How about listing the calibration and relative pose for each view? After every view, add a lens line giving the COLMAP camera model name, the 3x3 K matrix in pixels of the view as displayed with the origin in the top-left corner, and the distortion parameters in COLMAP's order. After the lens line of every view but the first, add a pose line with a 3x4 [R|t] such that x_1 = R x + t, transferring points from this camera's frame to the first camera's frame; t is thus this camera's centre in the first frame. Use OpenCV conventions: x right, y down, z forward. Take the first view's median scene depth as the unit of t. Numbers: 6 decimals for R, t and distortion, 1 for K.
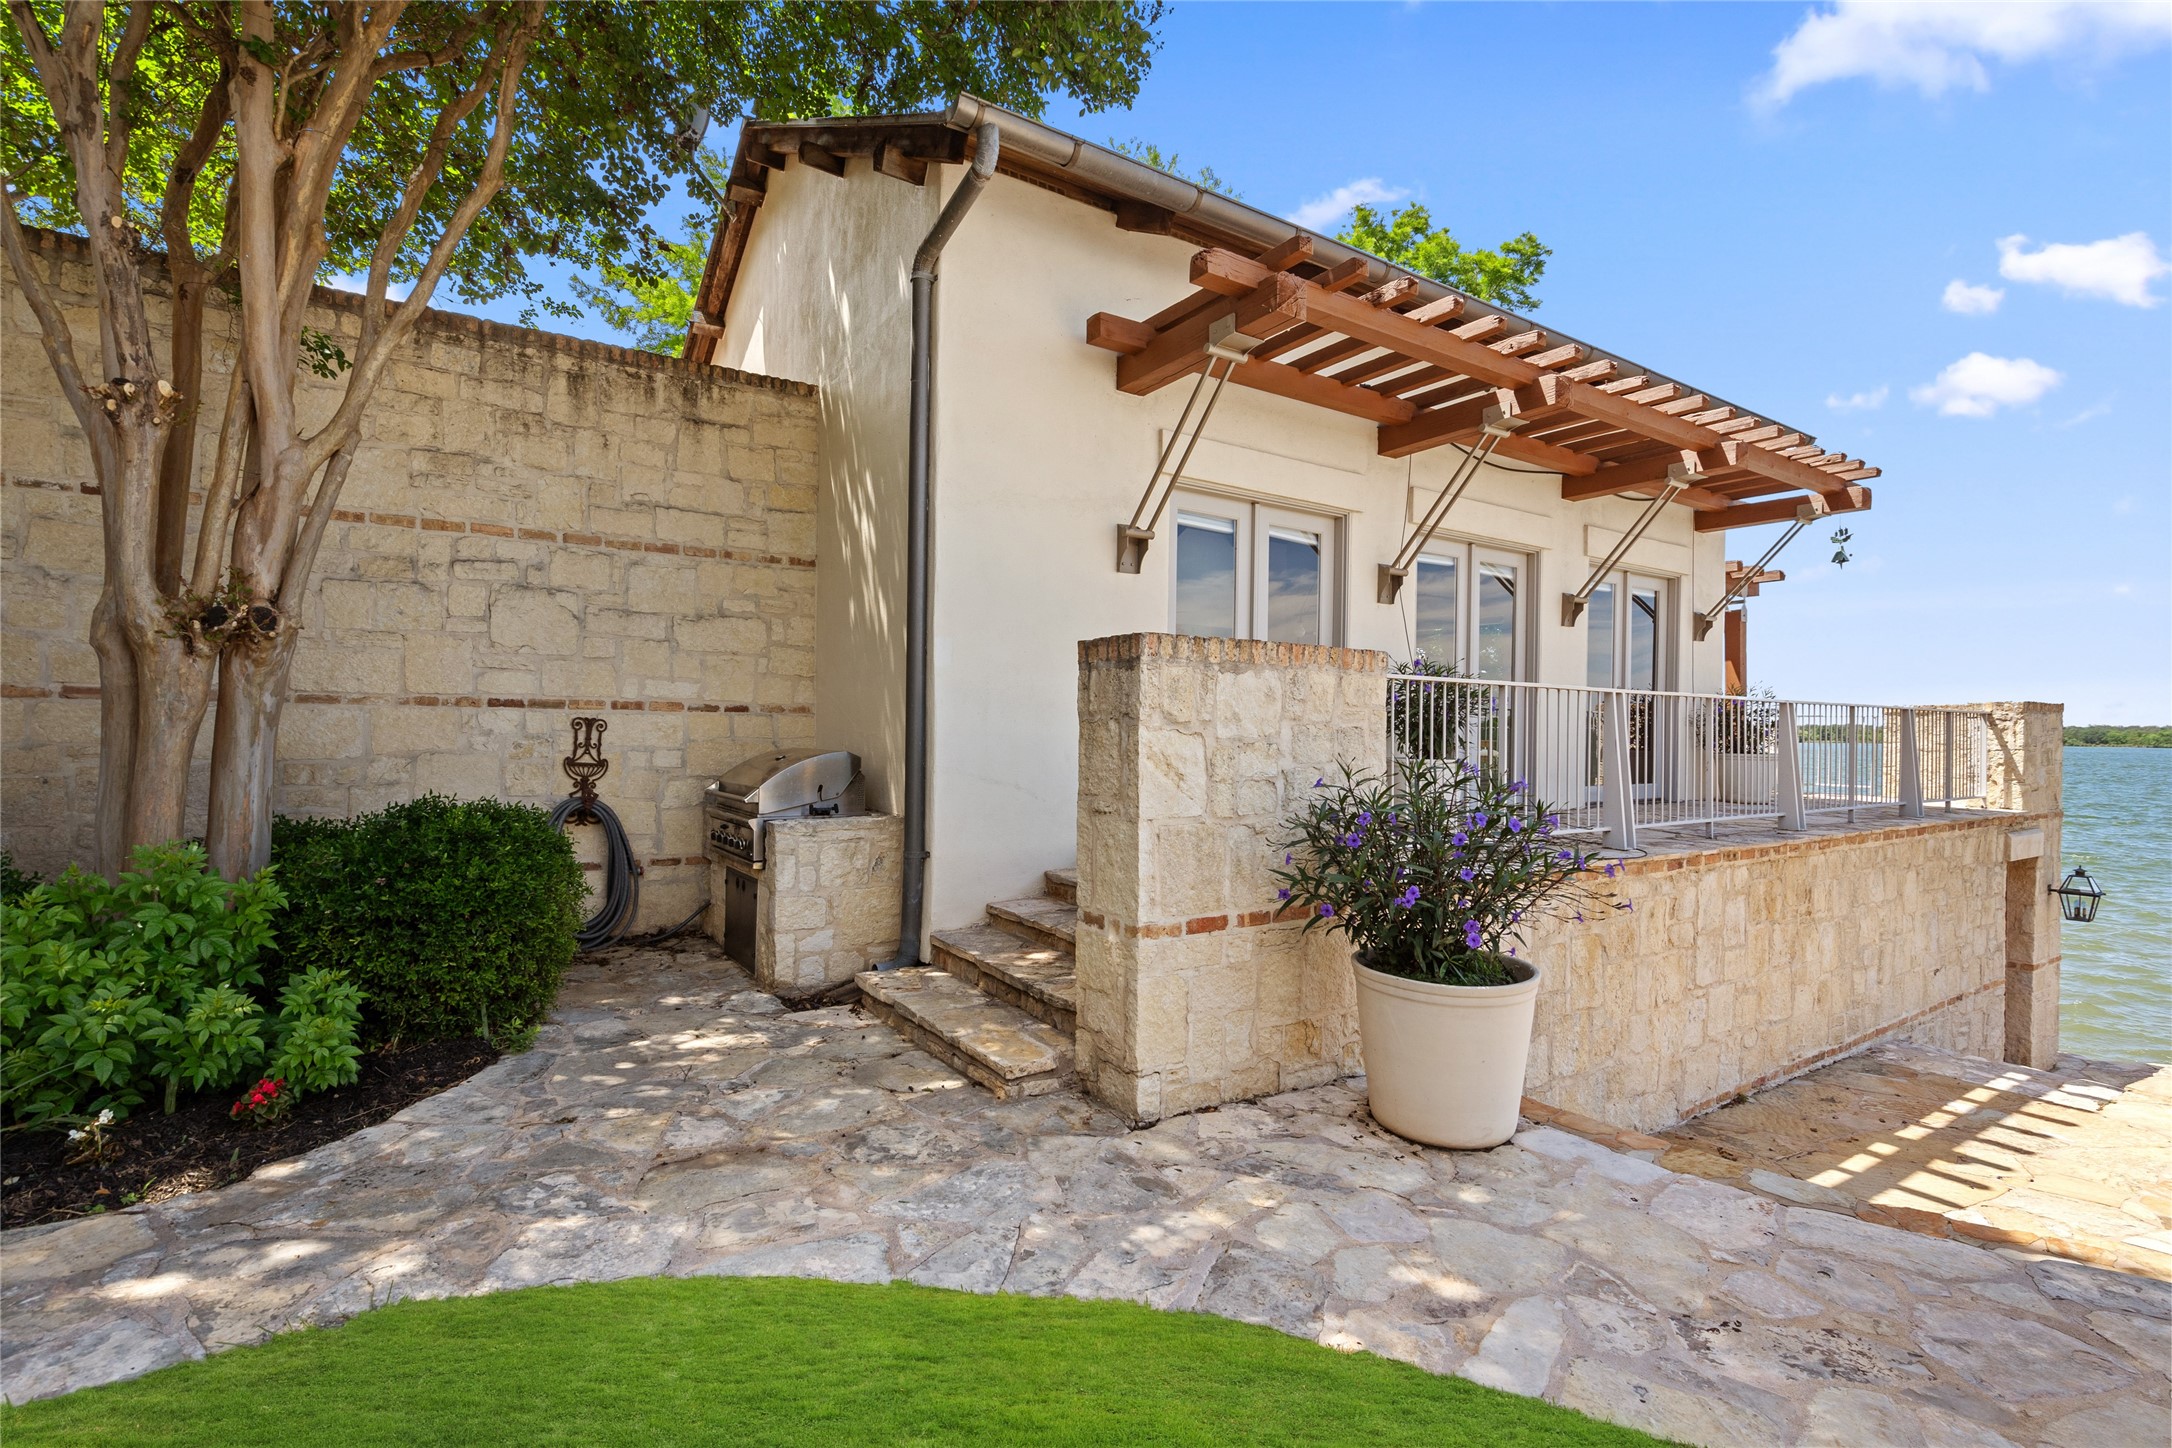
lens RADIAL K [[993.9, 0, 1079.9], [0, 993.9, 727.8], [0, 0, 1]] dist [-0.009231, 0.005331]
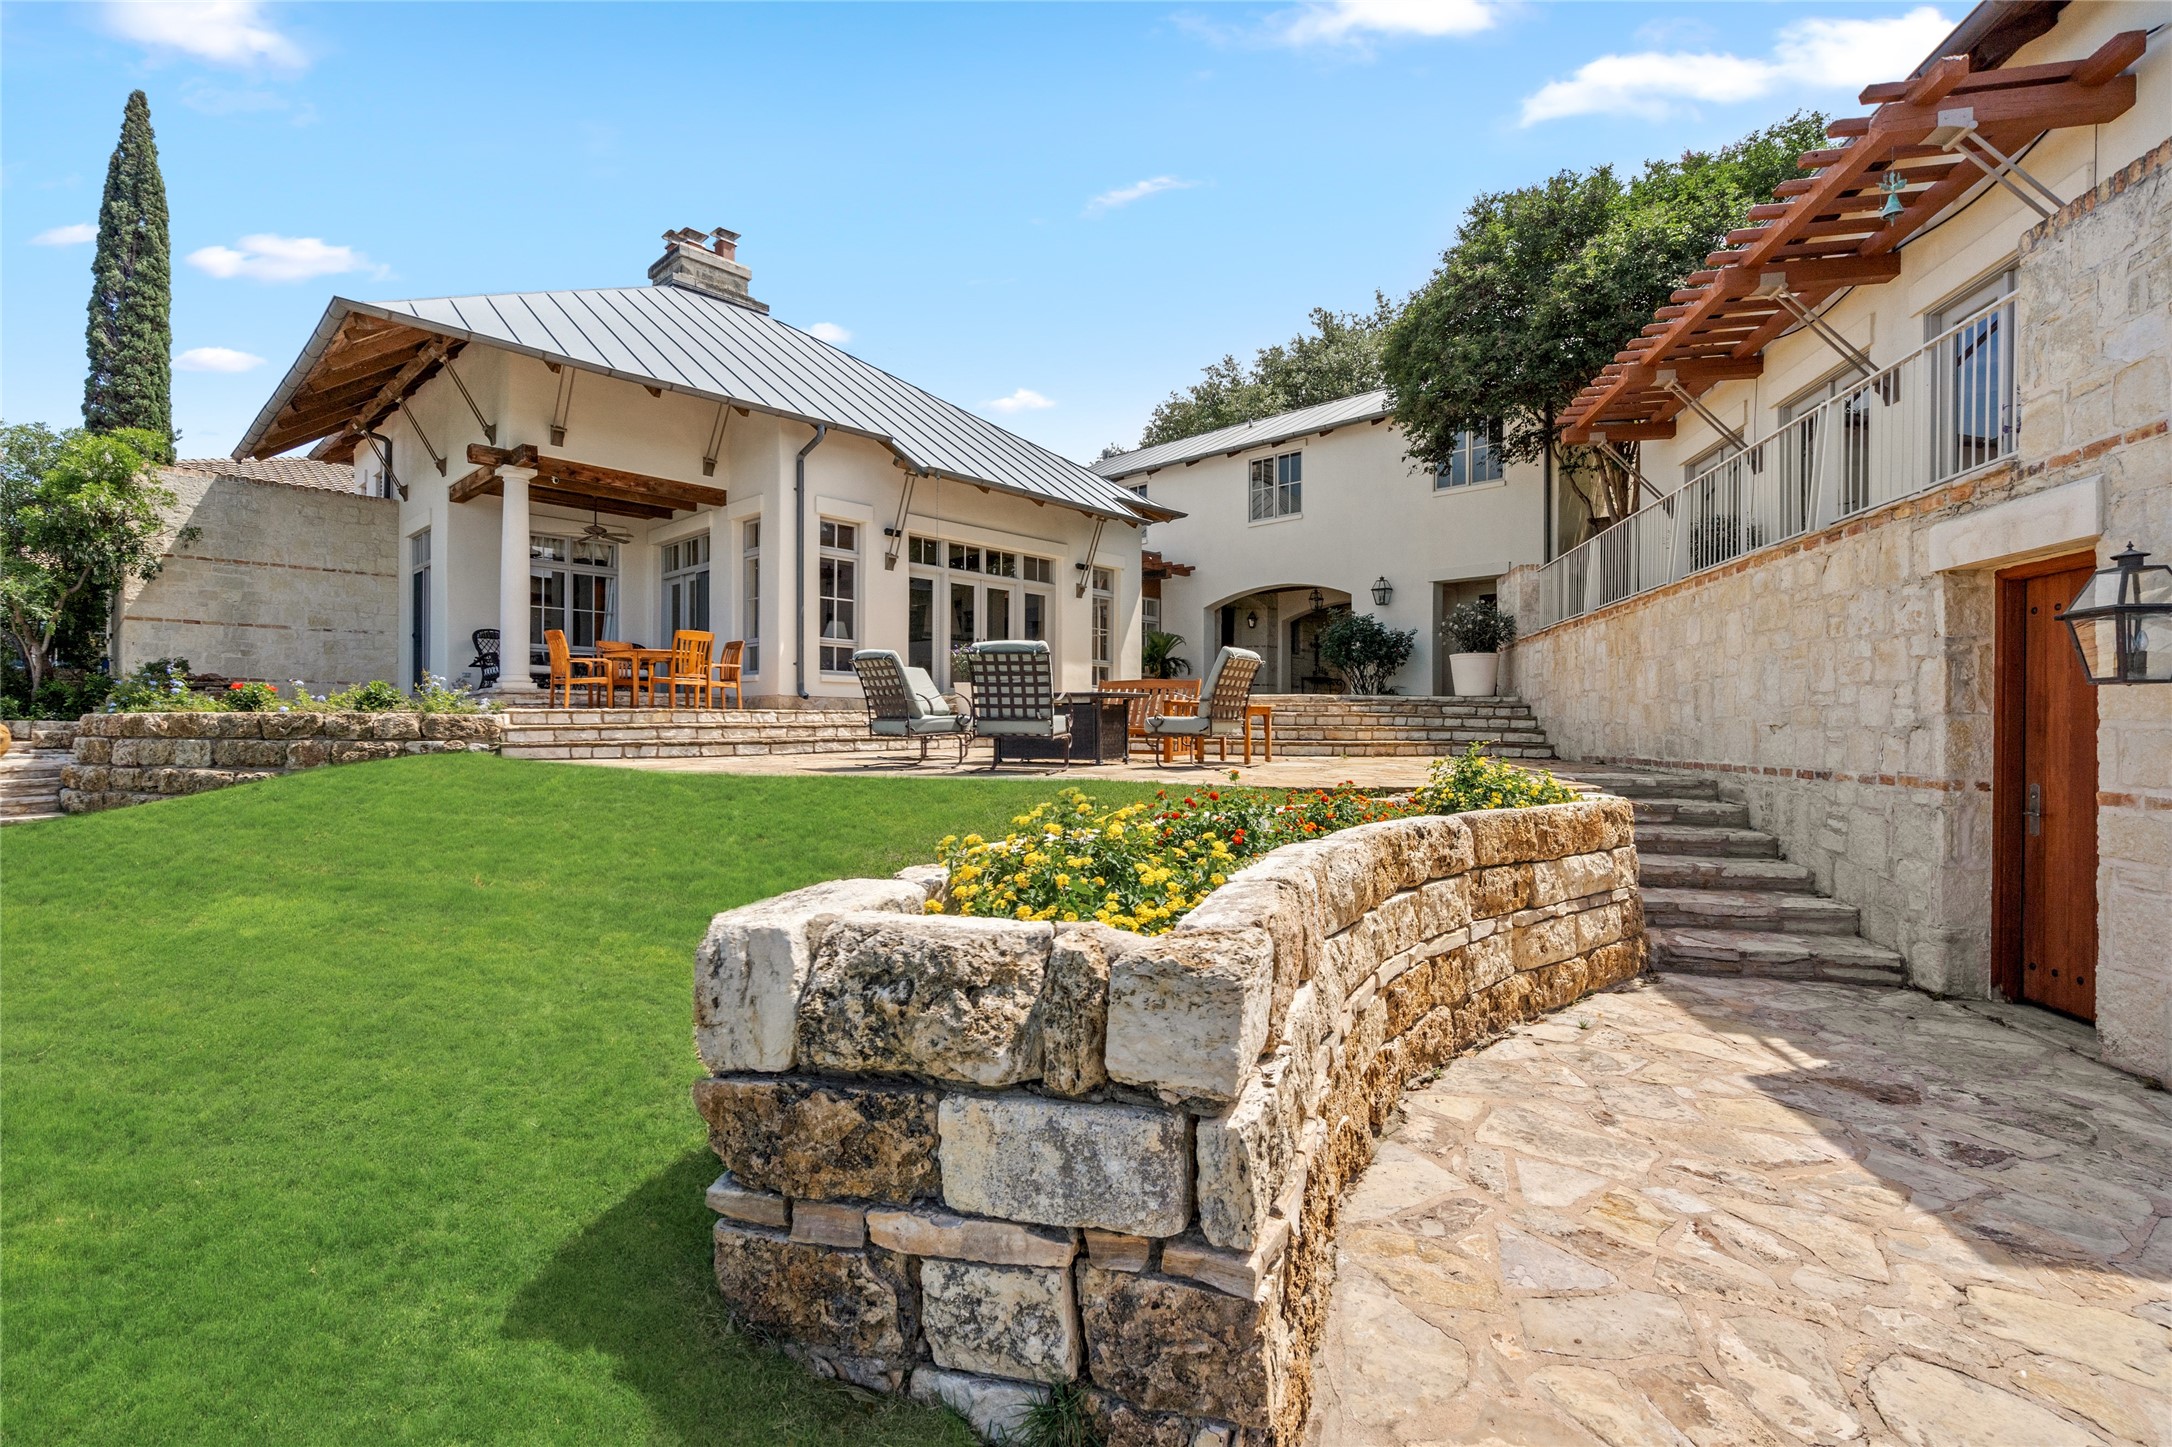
lens RADIAL K [[993.9, 0, 1079.9], [0, 993.9, 727.3], [0, 0, 1]] dist [-0.009231, 0.005331]
pose [[-0.697145, -0.016881, -0.716732, 2.570606], [-0.011704, 0.999858, -0.012165, 0.361695], [0.716835, -0.000092, -0.697243, 1.602485]]
